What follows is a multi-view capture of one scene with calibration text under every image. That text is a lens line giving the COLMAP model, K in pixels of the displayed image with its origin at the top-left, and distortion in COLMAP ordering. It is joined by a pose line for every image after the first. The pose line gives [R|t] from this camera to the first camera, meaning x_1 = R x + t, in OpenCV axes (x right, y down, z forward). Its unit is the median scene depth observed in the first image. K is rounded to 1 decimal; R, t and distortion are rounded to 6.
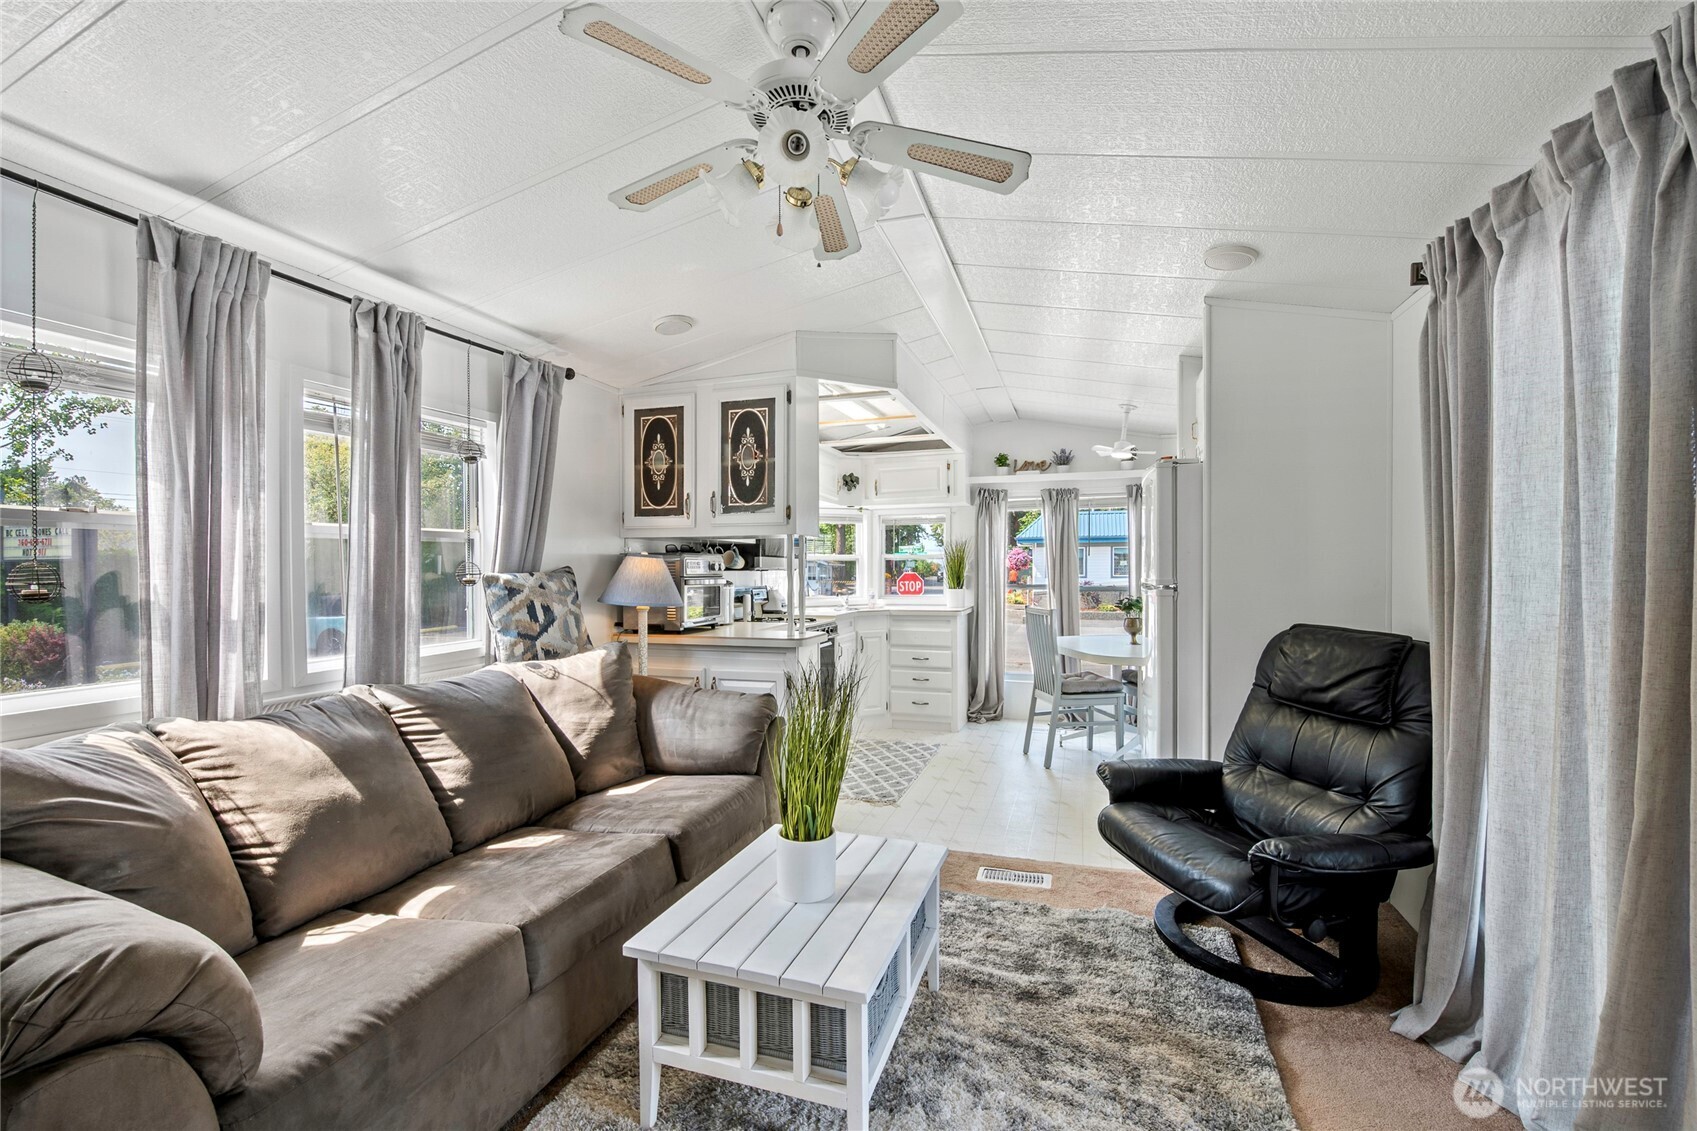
lens RADIAL K [[700.1, 0, 854.0], [0, 700.1, 571.3], [0, 0, 1]] dist [-0.017218, -0.001059]
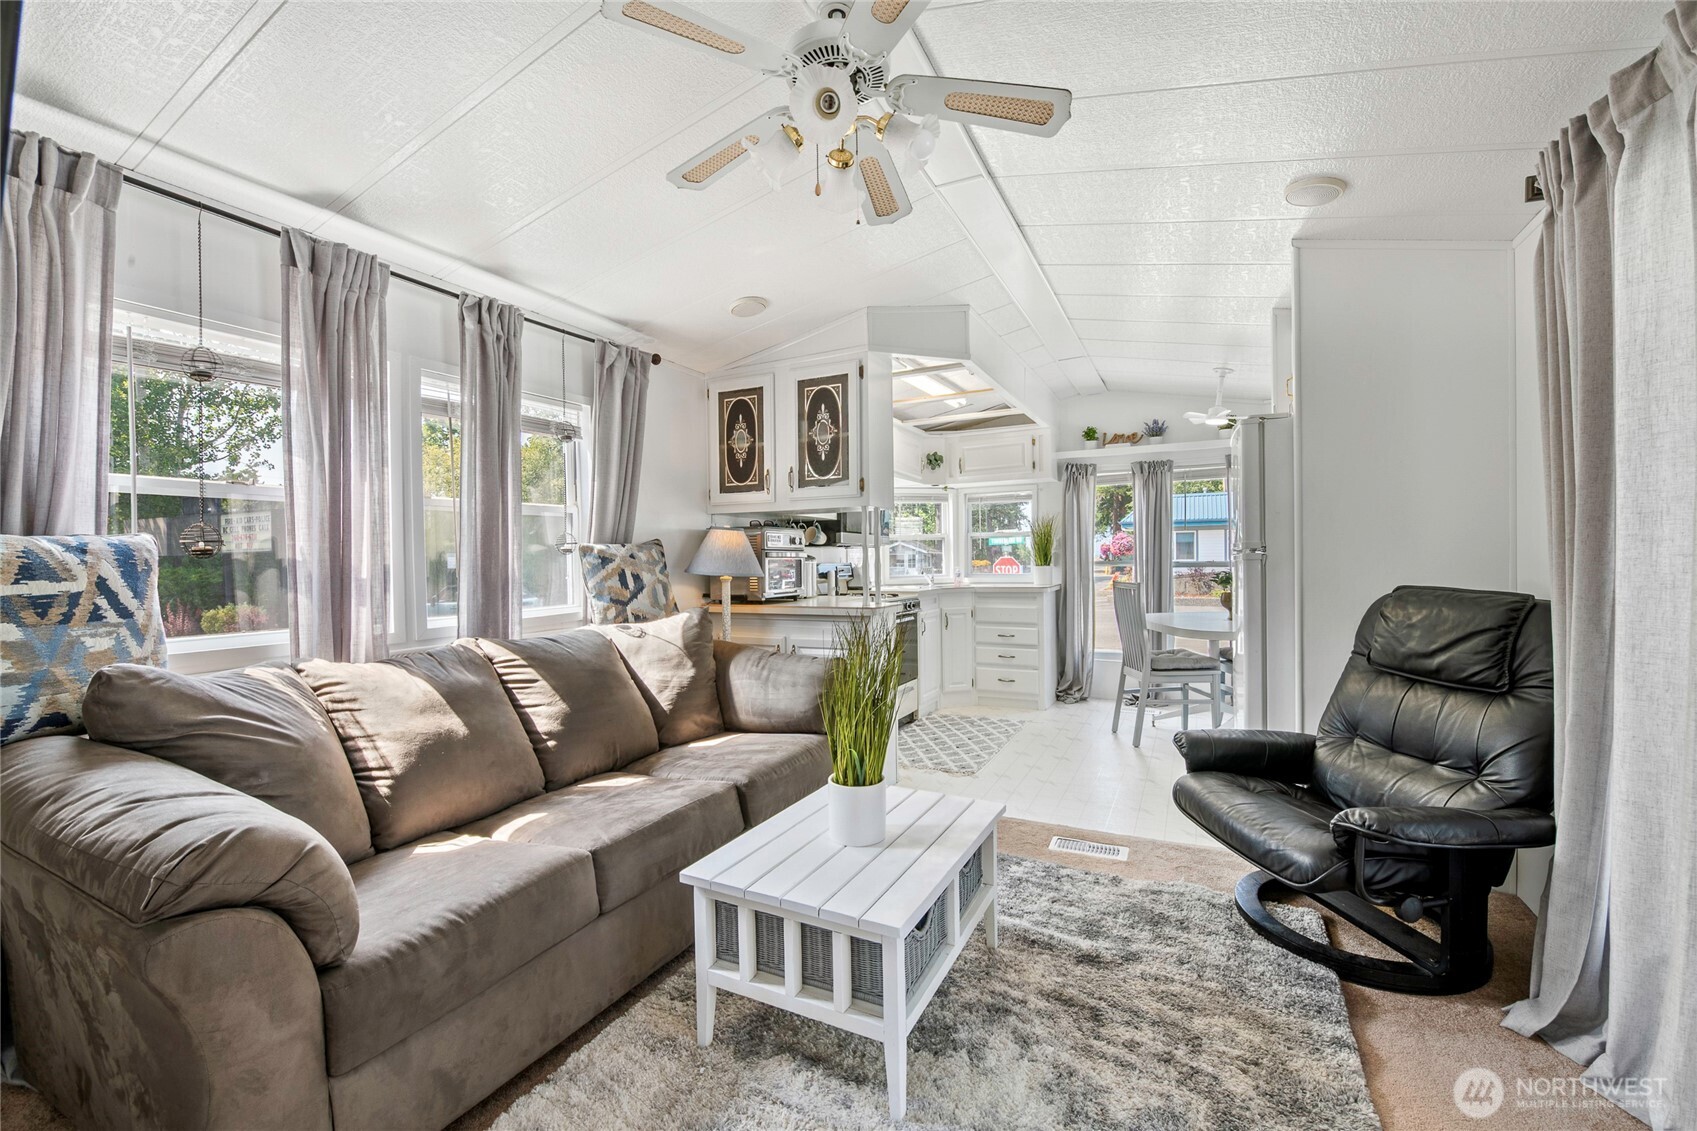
lens RADIAL K [[686.9, 0, 851.3], [0, 686.9, 563.3], [0, 0, 1]] dist [-0.016456, -0.001003]
pose [[0.988634, -0.008488, -0.150101, 0.064223], [0.009059, 0.999954, 0.003123, 0.043913], [0.150068, -0.004448, 0.988666, 0.002075]]
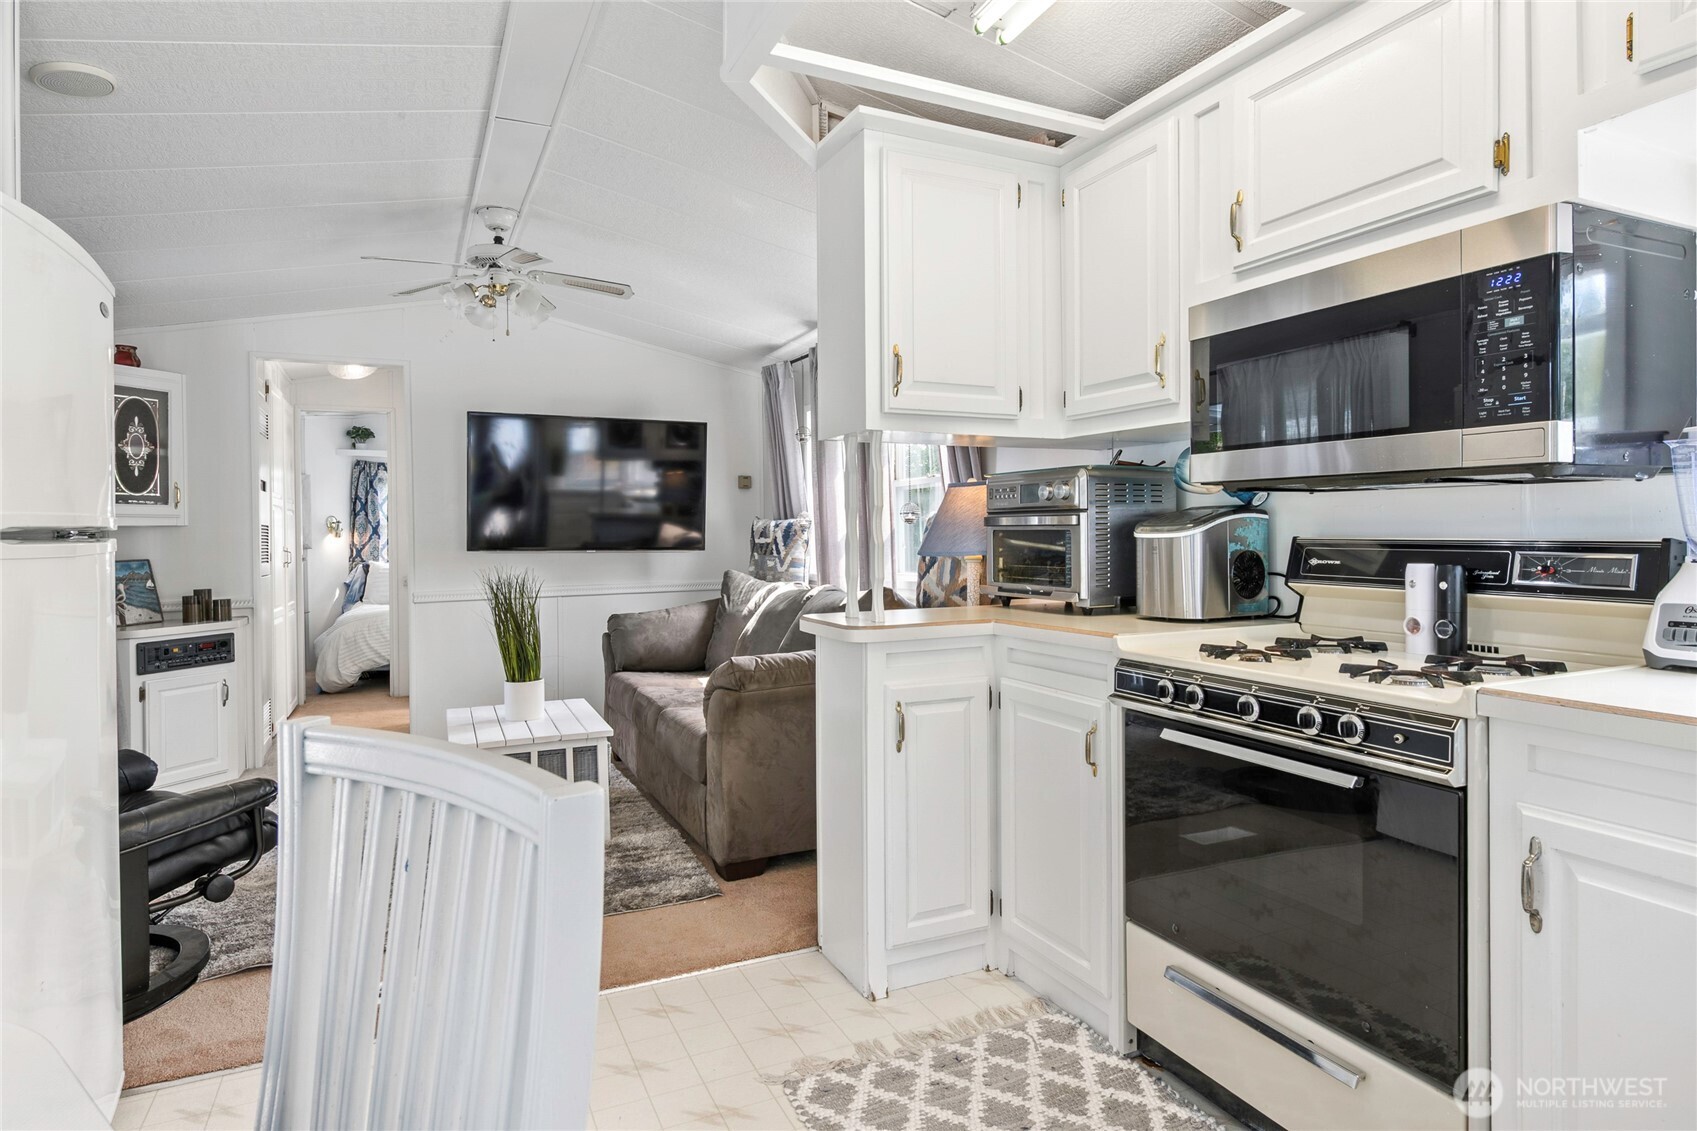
lens RADIAL K [[950.1, 0, 854.7], [0, 950.1, 536.1], [0, 0, 1]] dist [-0.002452, 0.000636]
pose [[-0.729883, 0.010851, -0.683486, 0.699446], [0.008147, 0.999941, 0.007175, 0.035496], [0.683524, -0.000331, -0.729928, 2.536420]]
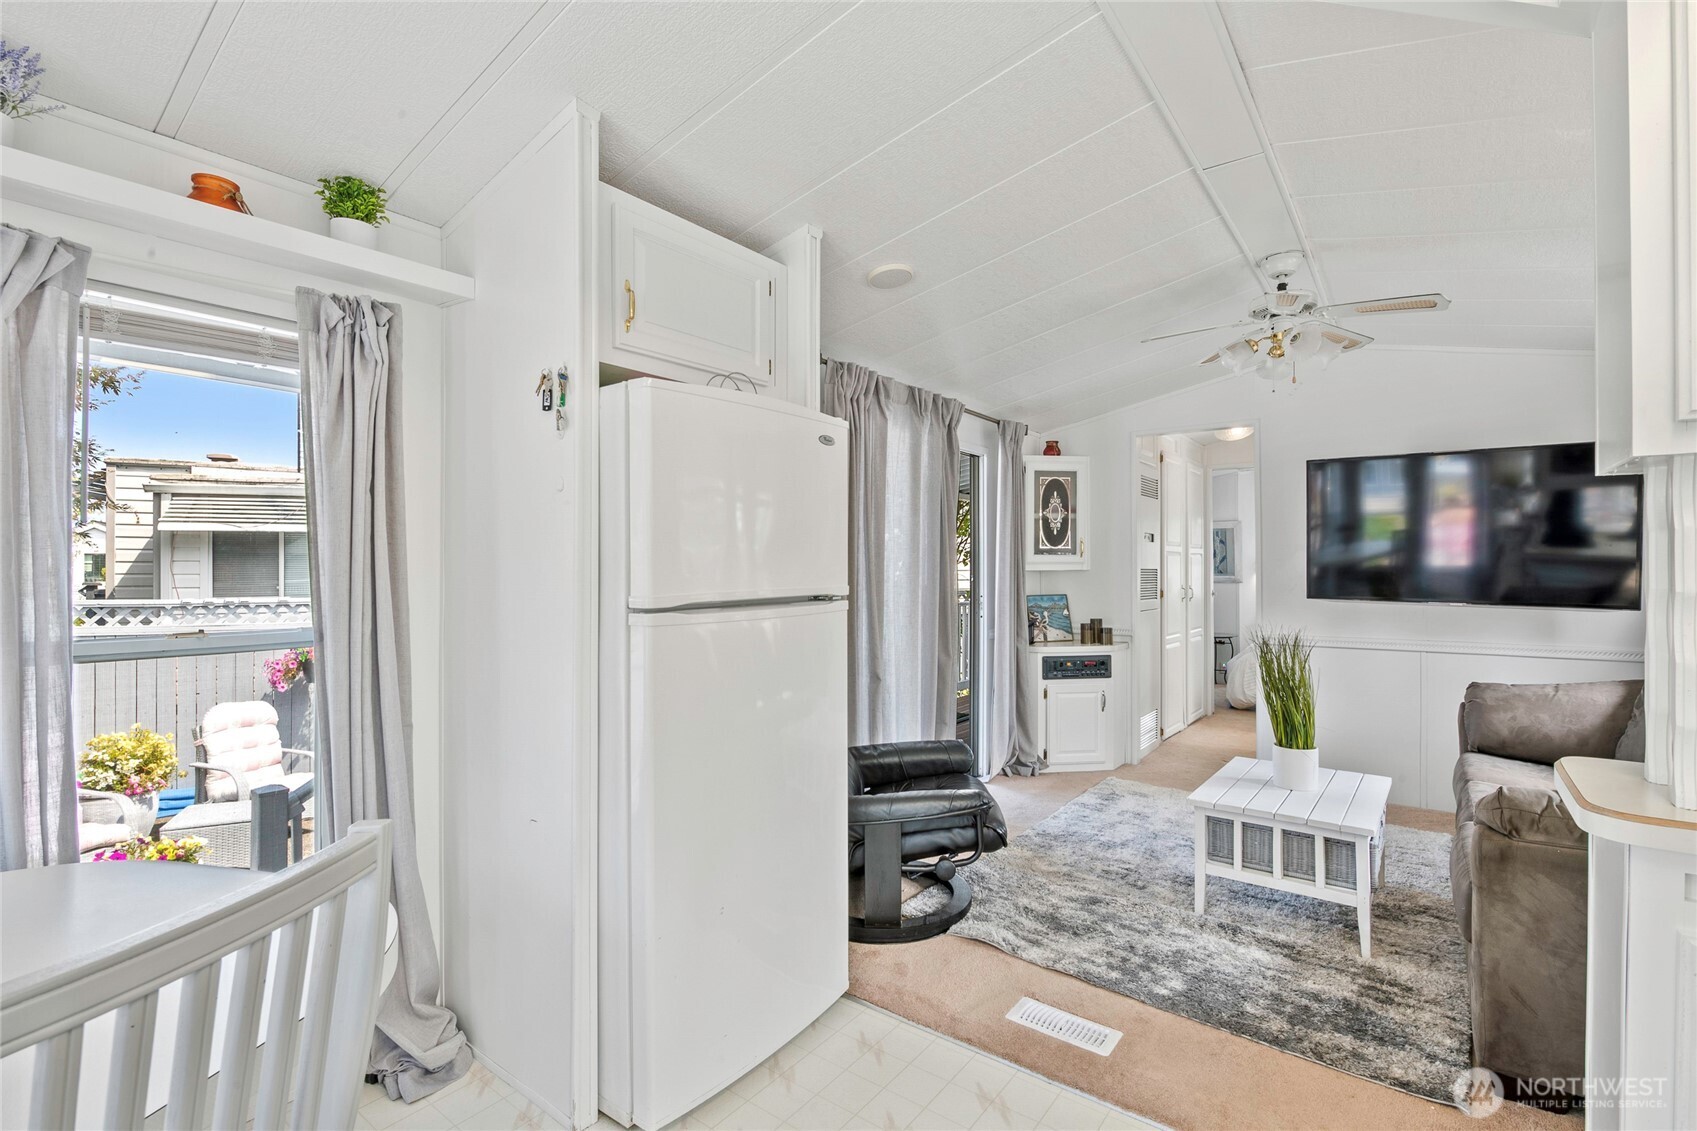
lens RADIAL K [[776.0, 0, 853.5], [0, 776.0, 561.3], [0, 0, 1]] dist [-0.003327, -0.001050]
pose [[-0.946434, 0.002566, 0.322887, 0.233546], [0.002925, 0.999996, 0.000627, -0.016886], [-0.322884, 0.001538, -0.946437, 2.365173]]
